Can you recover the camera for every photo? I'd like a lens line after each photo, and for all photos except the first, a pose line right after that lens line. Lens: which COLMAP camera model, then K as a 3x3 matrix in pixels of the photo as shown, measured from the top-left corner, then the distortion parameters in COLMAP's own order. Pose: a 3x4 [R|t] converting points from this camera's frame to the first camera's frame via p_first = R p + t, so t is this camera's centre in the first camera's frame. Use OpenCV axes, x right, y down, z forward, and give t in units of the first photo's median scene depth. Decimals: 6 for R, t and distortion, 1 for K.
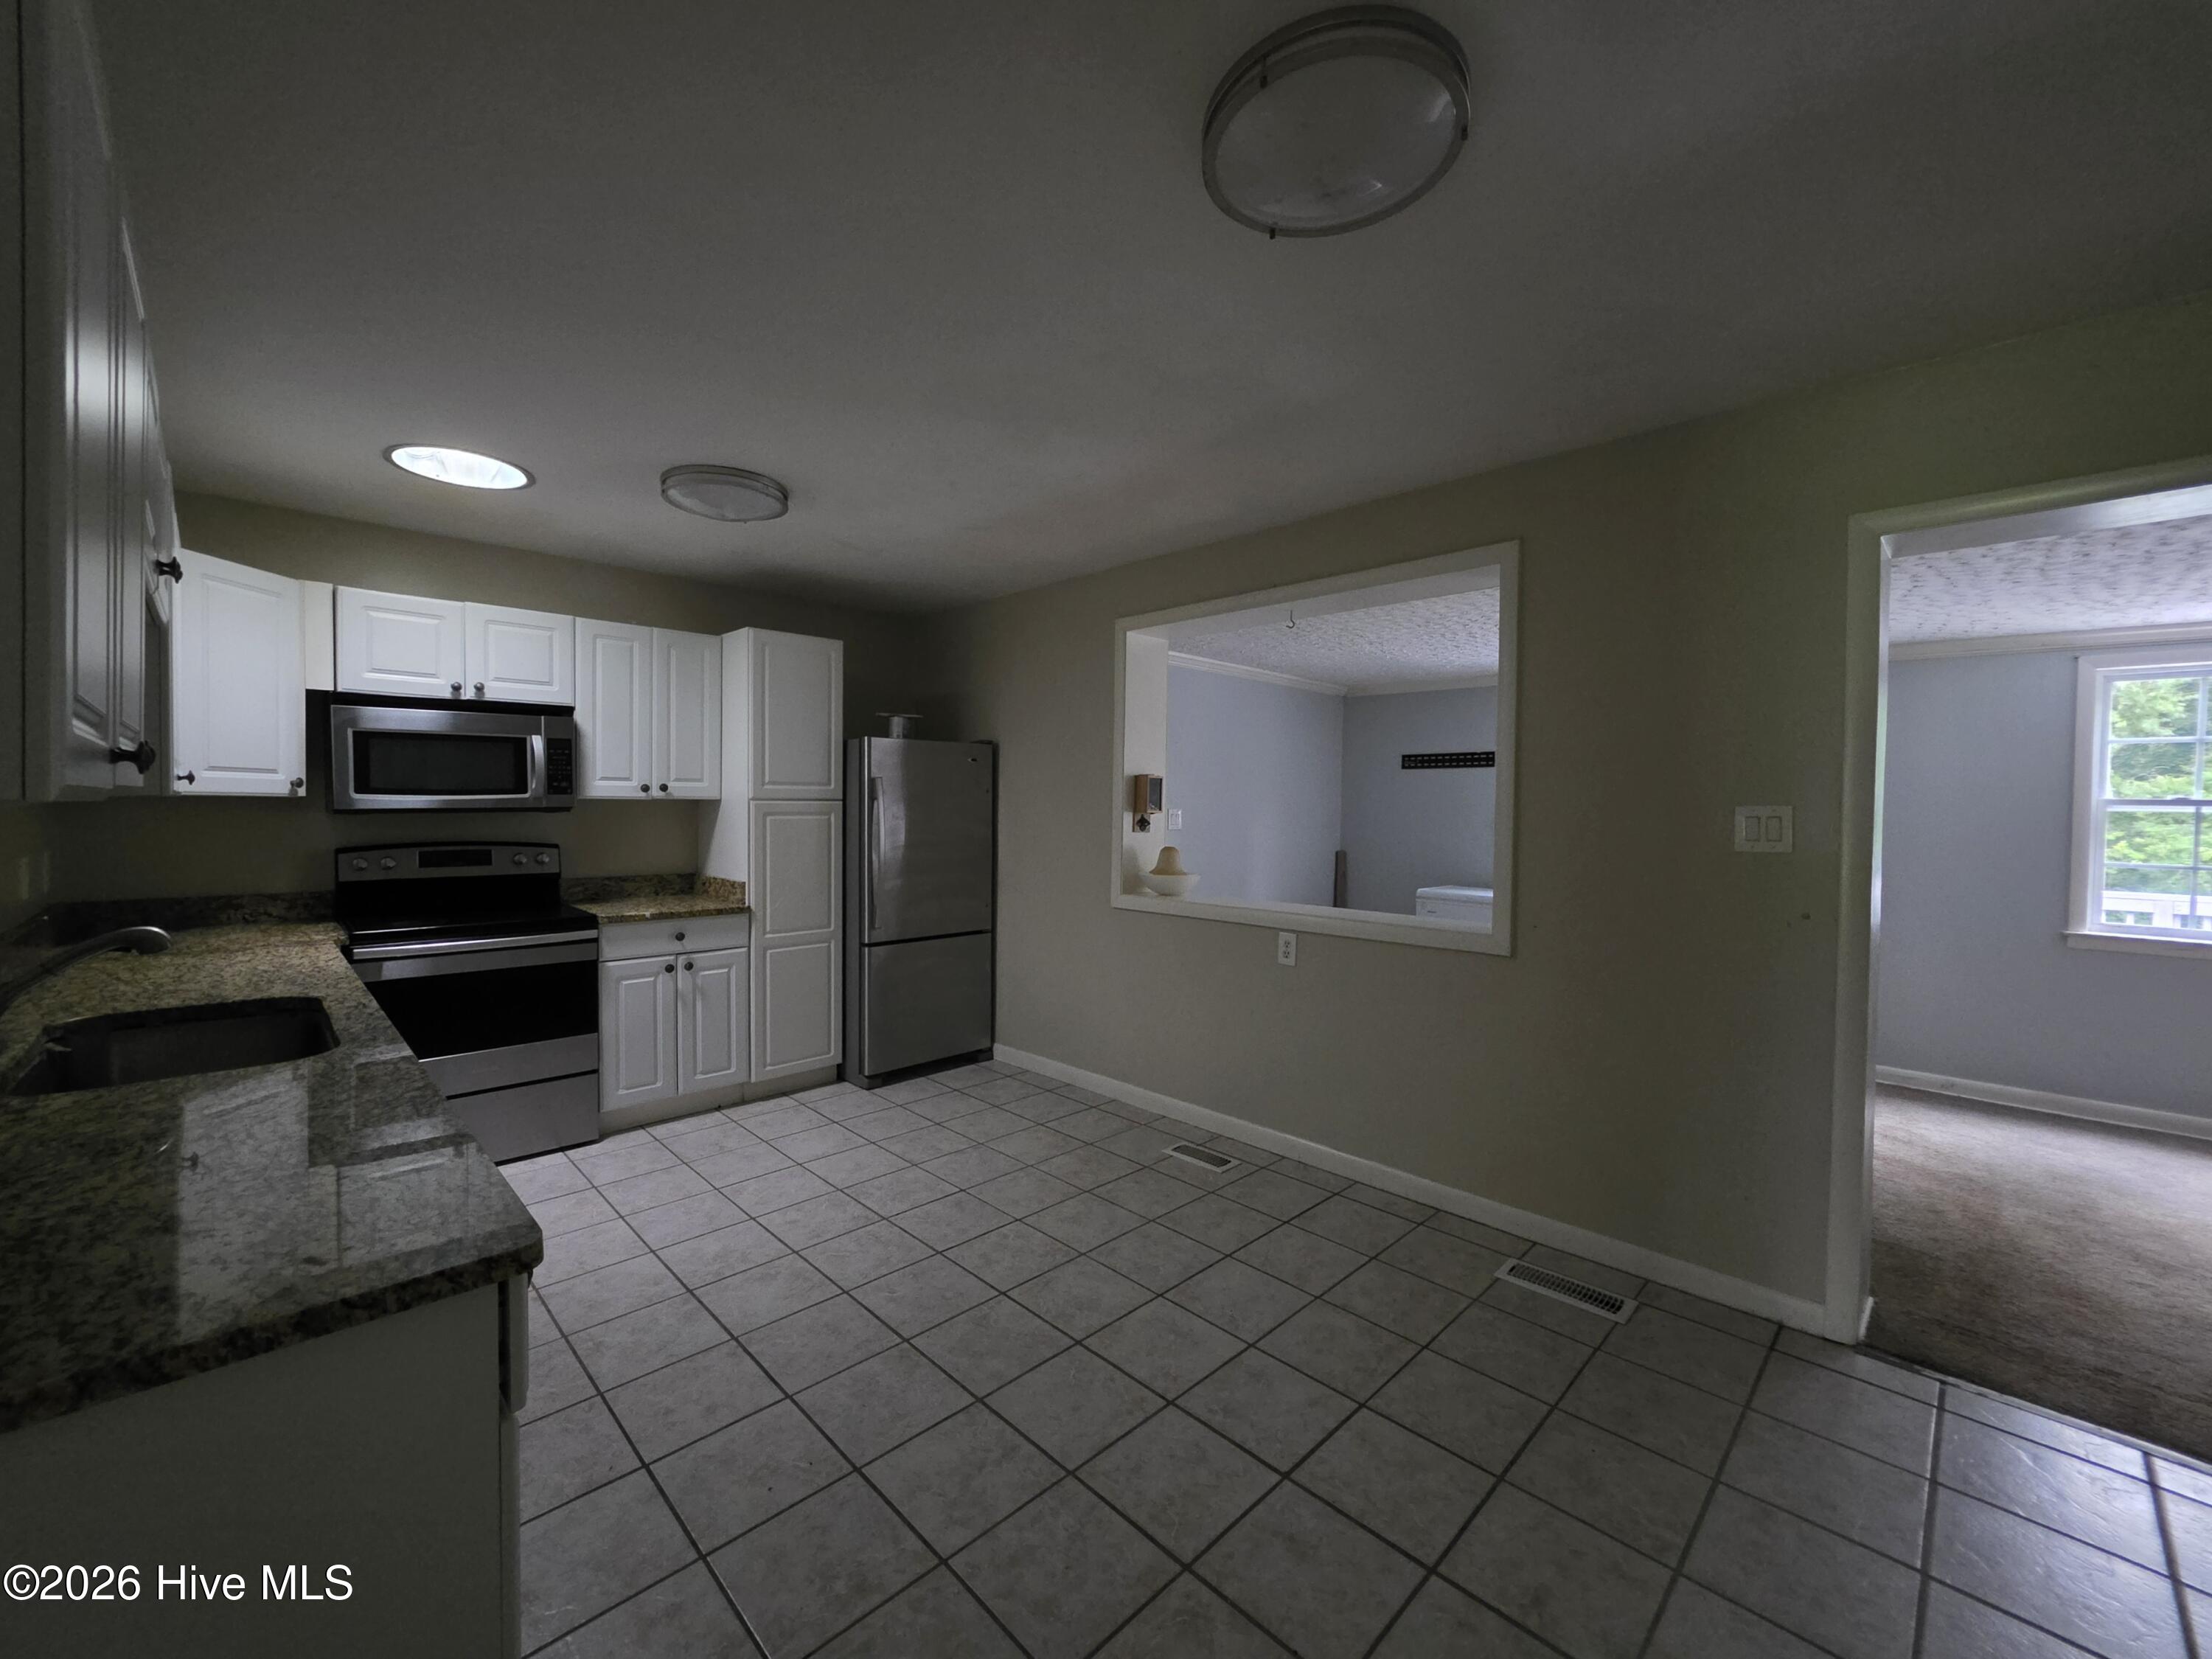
lens RADIAL K [[876.4, 0, 1101.6], [0, 876.4, 830.5], [0, 0, 1]] dist [-0.000057, 0.000027]
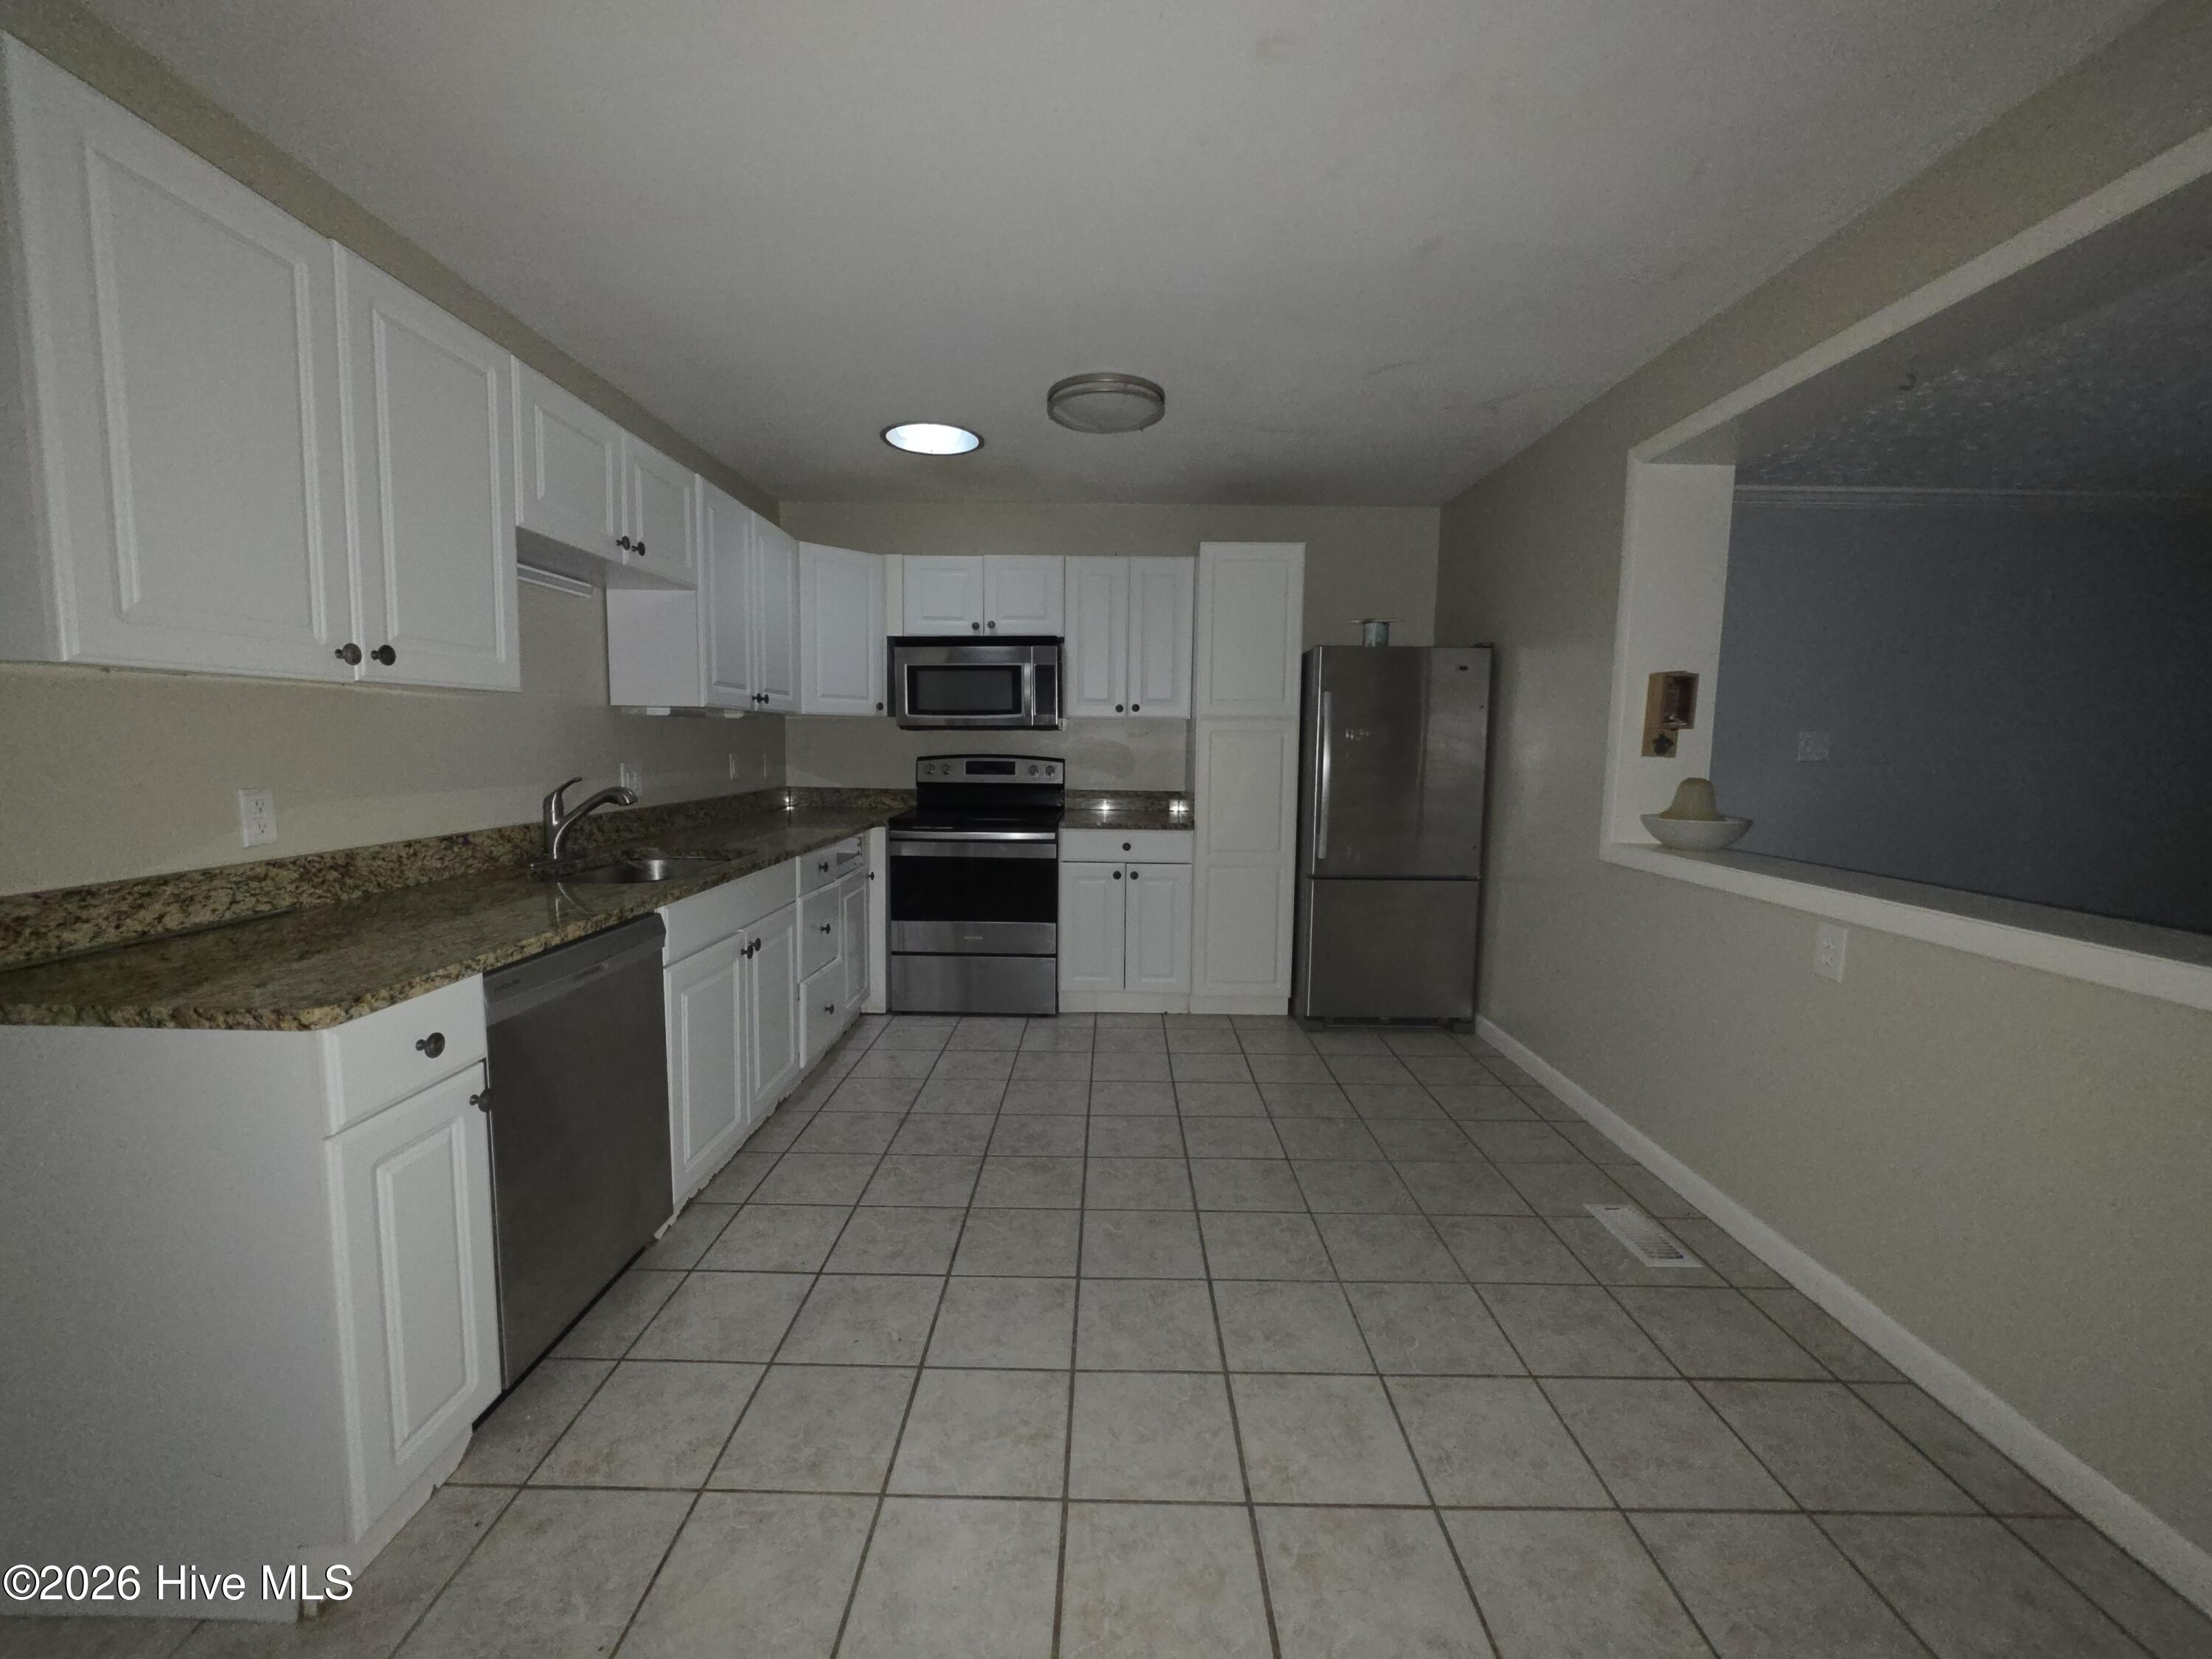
lens RADIAL K [[884.7, 0, 1108.4], [0, 884.7, 821.0], [0, 0, 1]] dist [-0.002733, -0.000123]
pose [[0.710198, 0.064446, -0.701046, 0.272653], [-0.025178, 0.997489, 0.066191, 0.020285], [0.703552, -0.029358, 0.710037, 0.233172]]
